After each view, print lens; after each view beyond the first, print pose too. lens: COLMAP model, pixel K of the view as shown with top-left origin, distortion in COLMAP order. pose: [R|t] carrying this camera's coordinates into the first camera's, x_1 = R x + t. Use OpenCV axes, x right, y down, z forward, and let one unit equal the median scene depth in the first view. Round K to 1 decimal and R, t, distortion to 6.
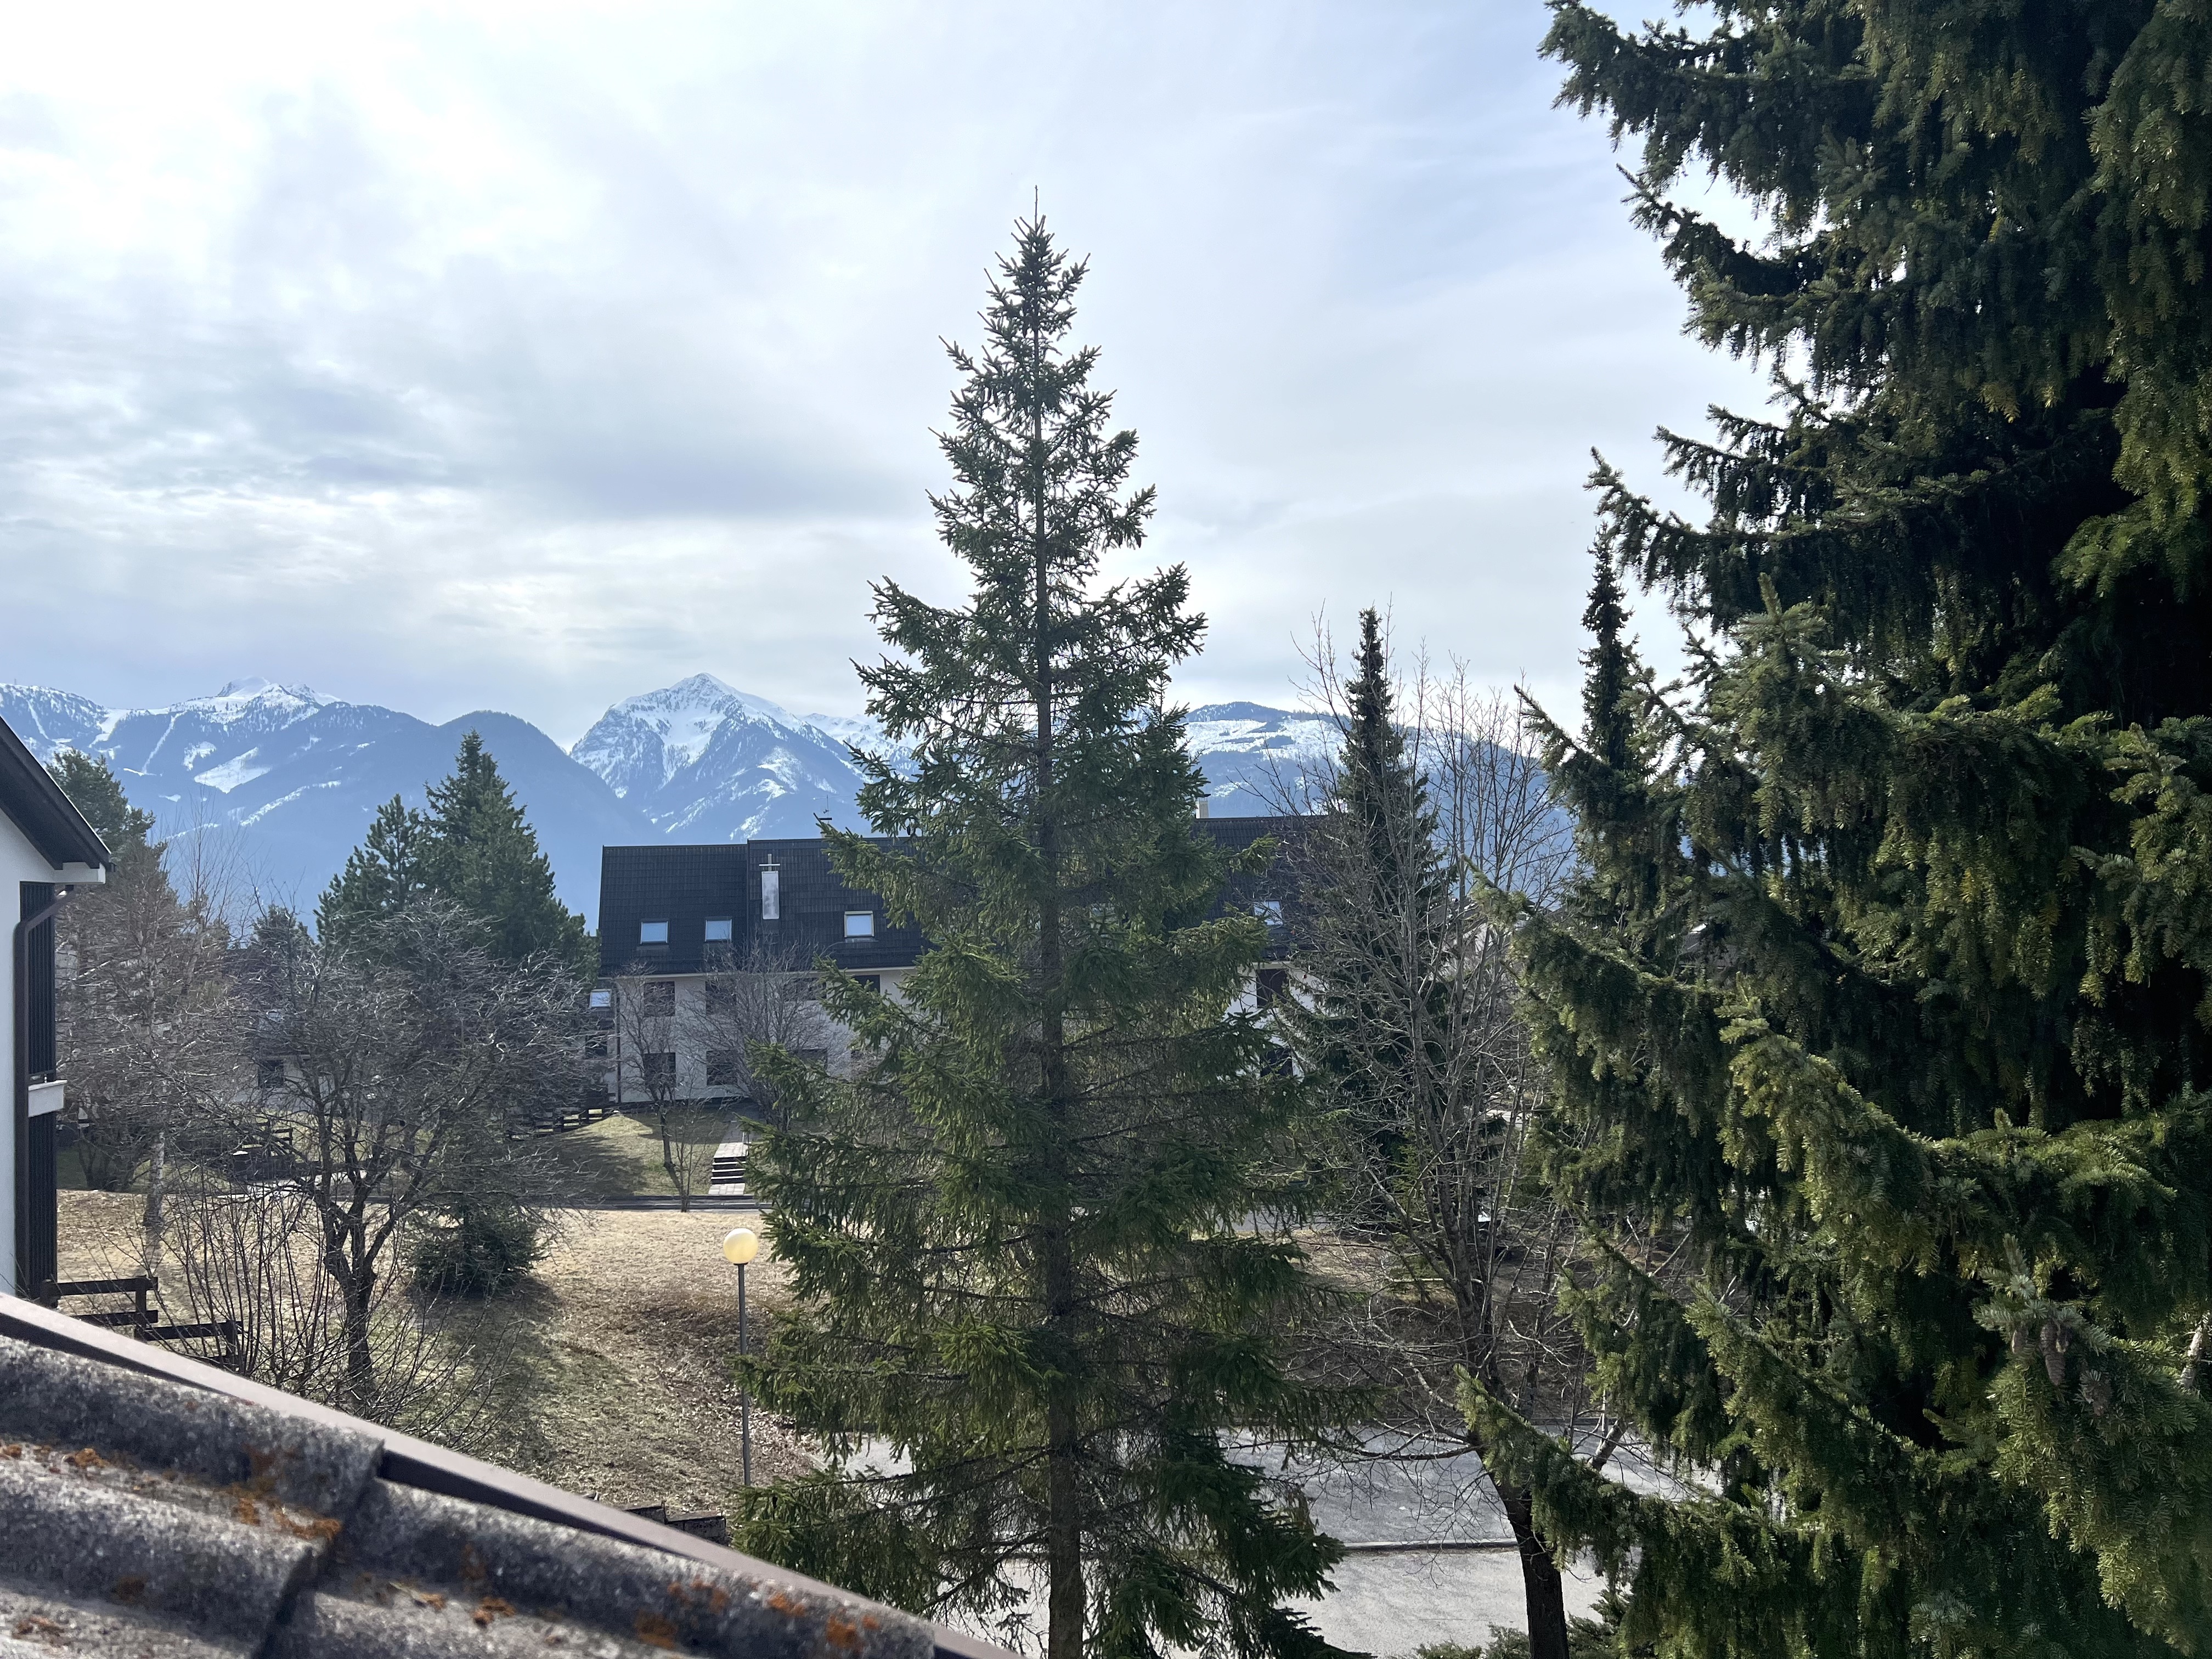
lens RADIAL K [[1669.2, 0, 1104.8], [0, 1669.2, 822.4], [0, 0, 1]] dist [0.032224, -0.020375]
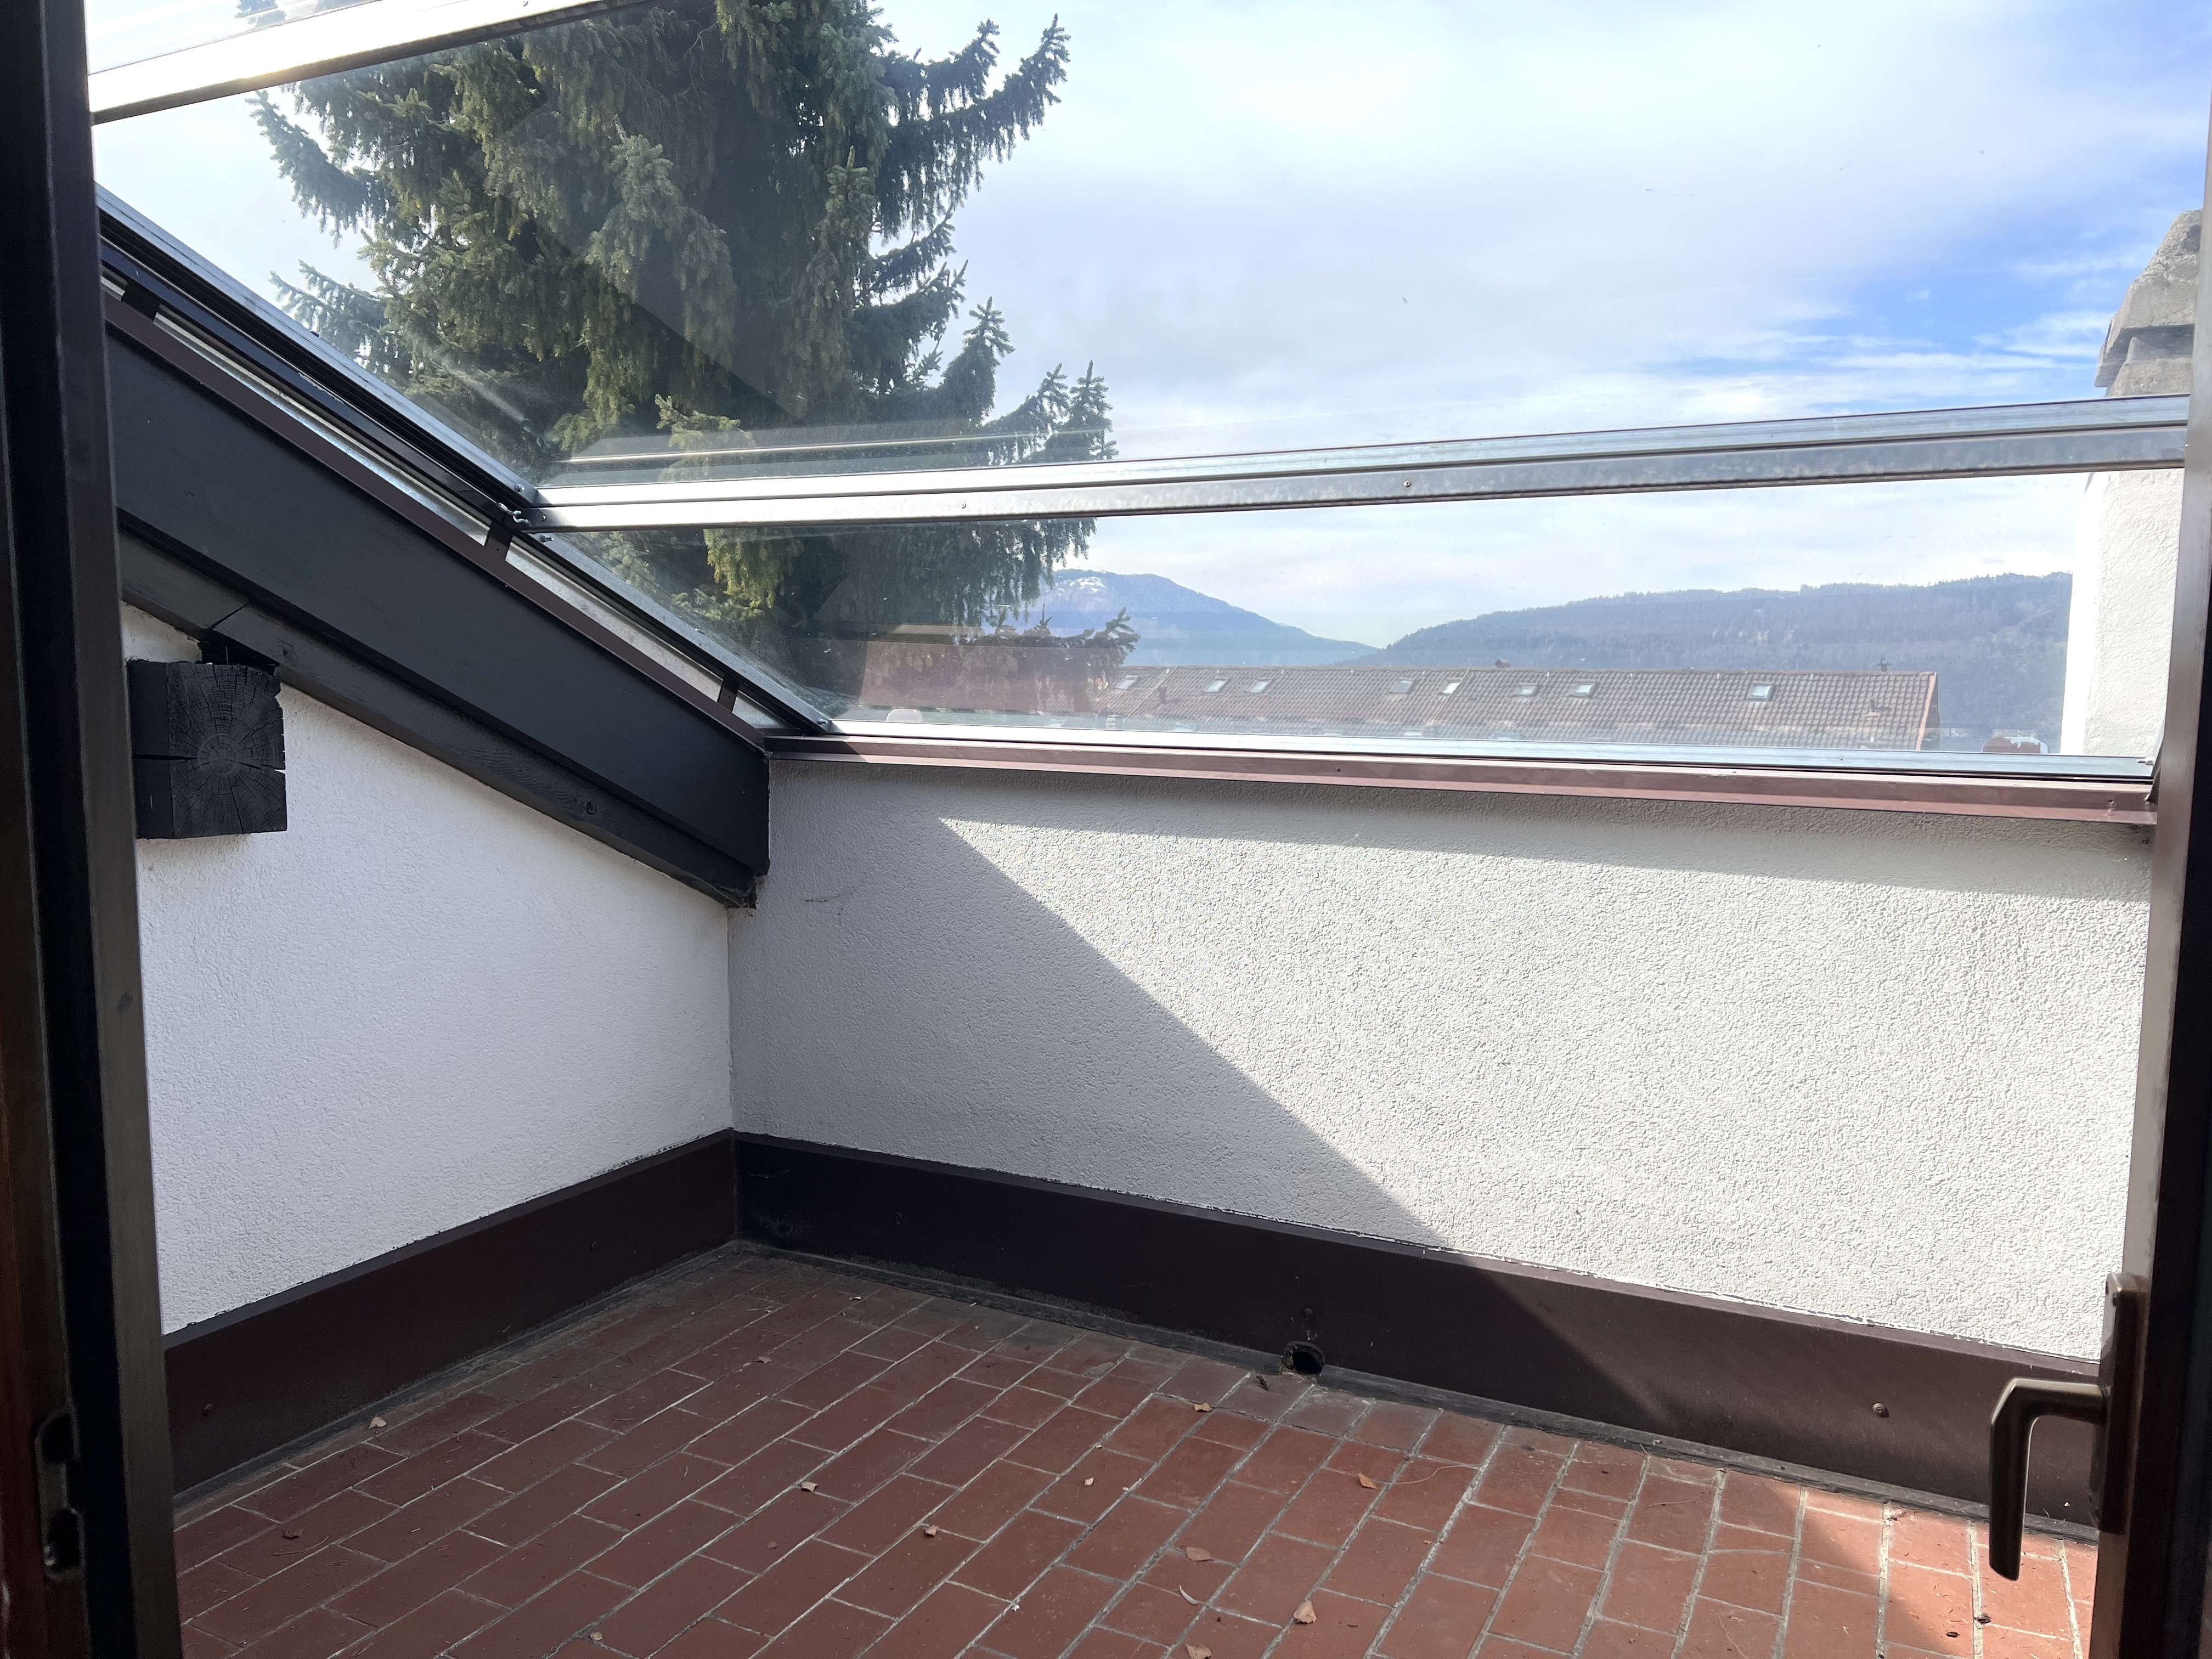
lens RADIAL K [[1669.2, 0, 1103.4], [0, 1669.2, 827.5], [0, 0, 1]] dist [0.032224, -0.020375]
pose [[0.587225, -0.057317, 0.807392, -0.722210], [-0.068896, 0.990330, 0.120412, 0.023429], [-0.806487, -0.126335, 0.577597, -0.769928]]
